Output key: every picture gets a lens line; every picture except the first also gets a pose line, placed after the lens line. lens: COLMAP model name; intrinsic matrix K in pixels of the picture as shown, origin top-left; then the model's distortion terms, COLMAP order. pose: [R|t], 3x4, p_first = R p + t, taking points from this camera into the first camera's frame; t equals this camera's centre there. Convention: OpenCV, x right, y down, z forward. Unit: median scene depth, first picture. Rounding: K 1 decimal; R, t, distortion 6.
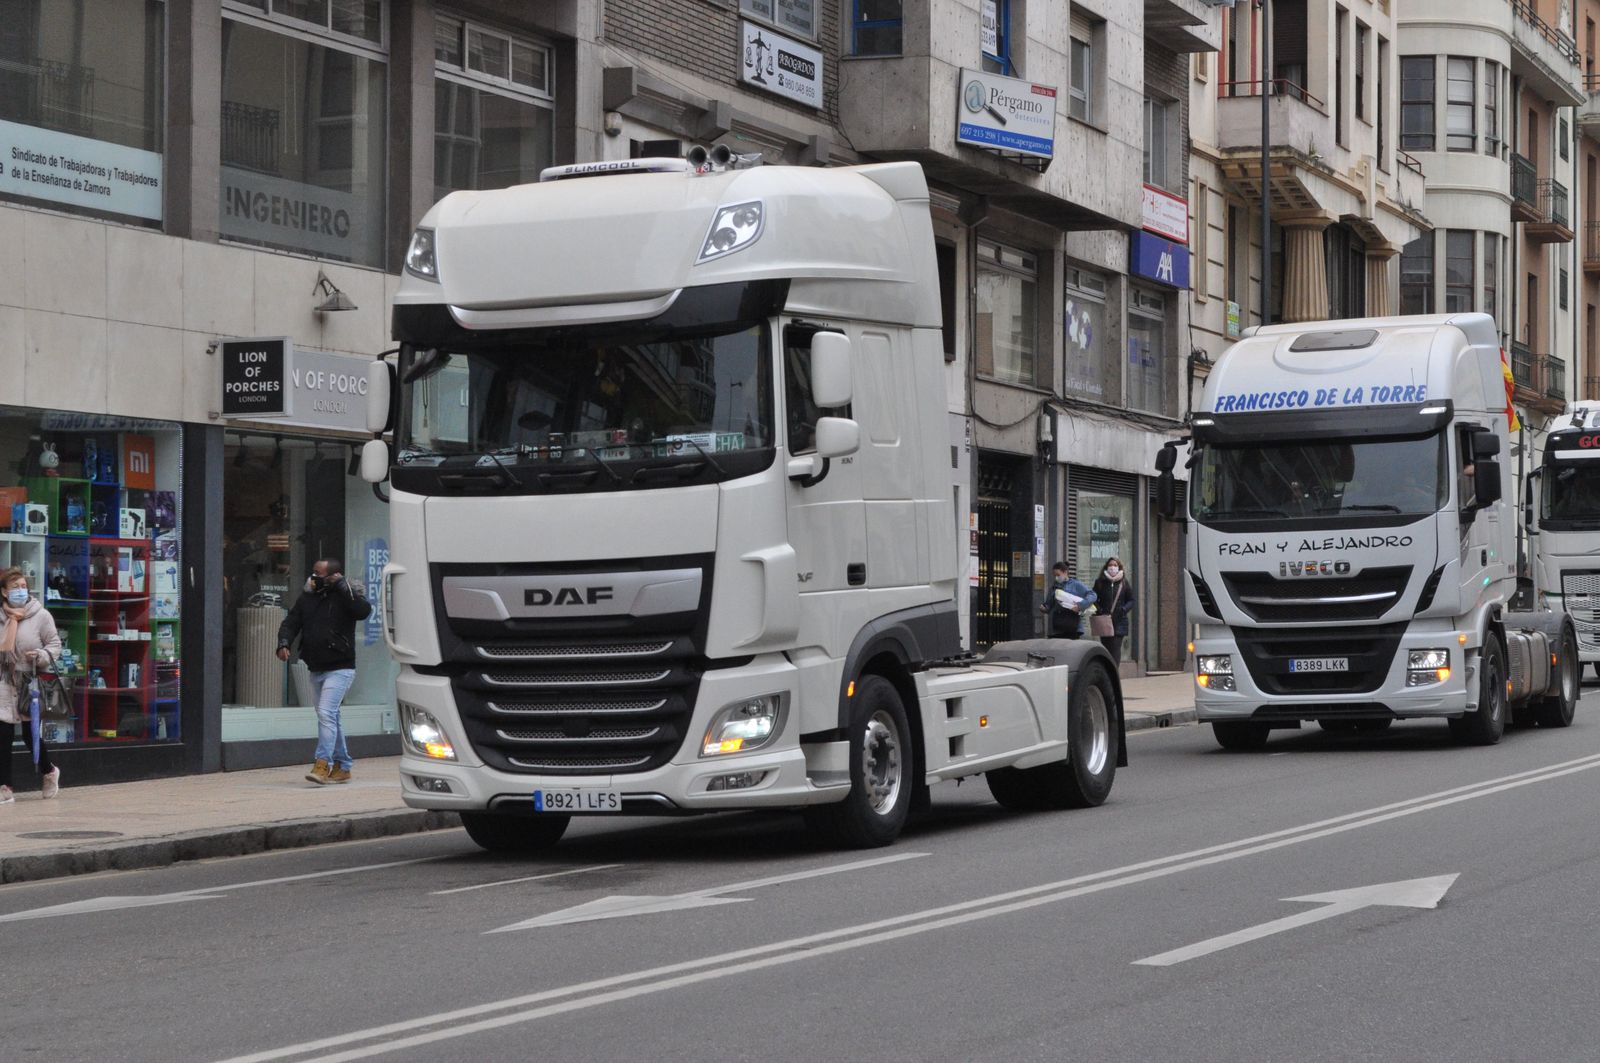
lens RADIAL K [[3456.3, 0, 811.4], [0, 3456.3, 580.4], [0, 0, 1]] dist [0.016681, 0.000000]
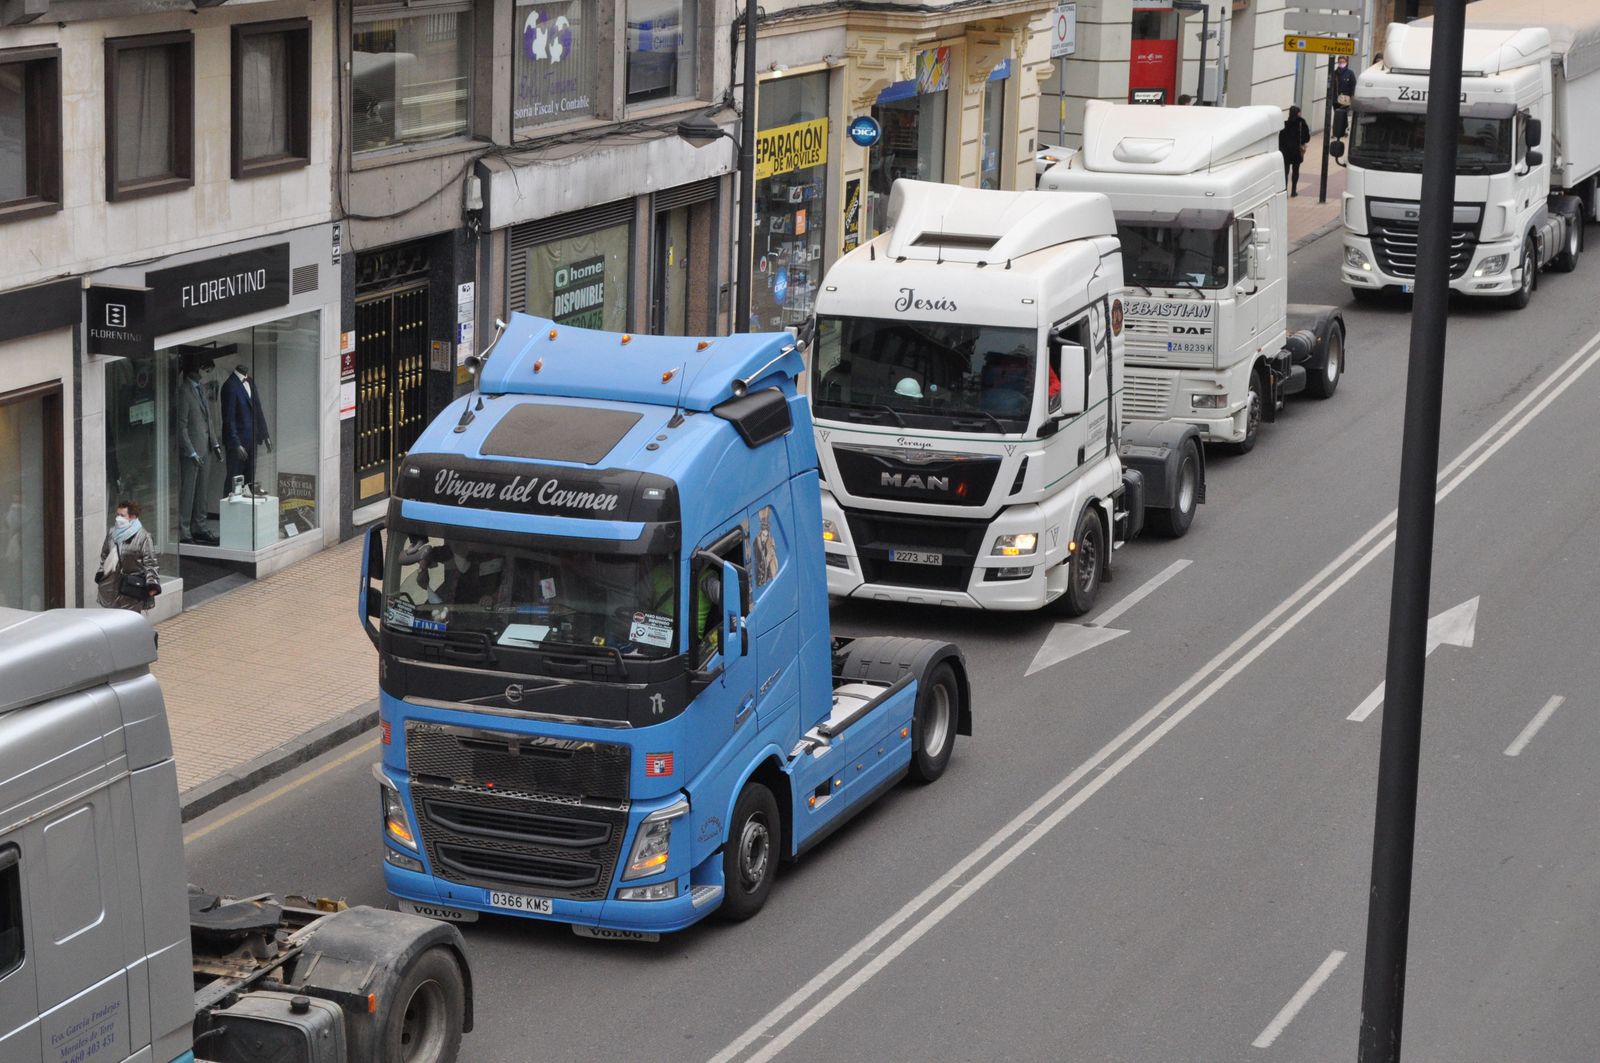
lens RADIAL K [[3456.3, 0, 815.4], [0, 3456.3, 535.2], [0, 0, 1]] dist [0.016681, 0.000000]
pose [[0.999583, 0.028595, -0.004089, 0.156465], [-0.026861, 0.972221, 0.232519, -0.160723], [0.010624, -0.232312, 0.972583, 0.164697]]
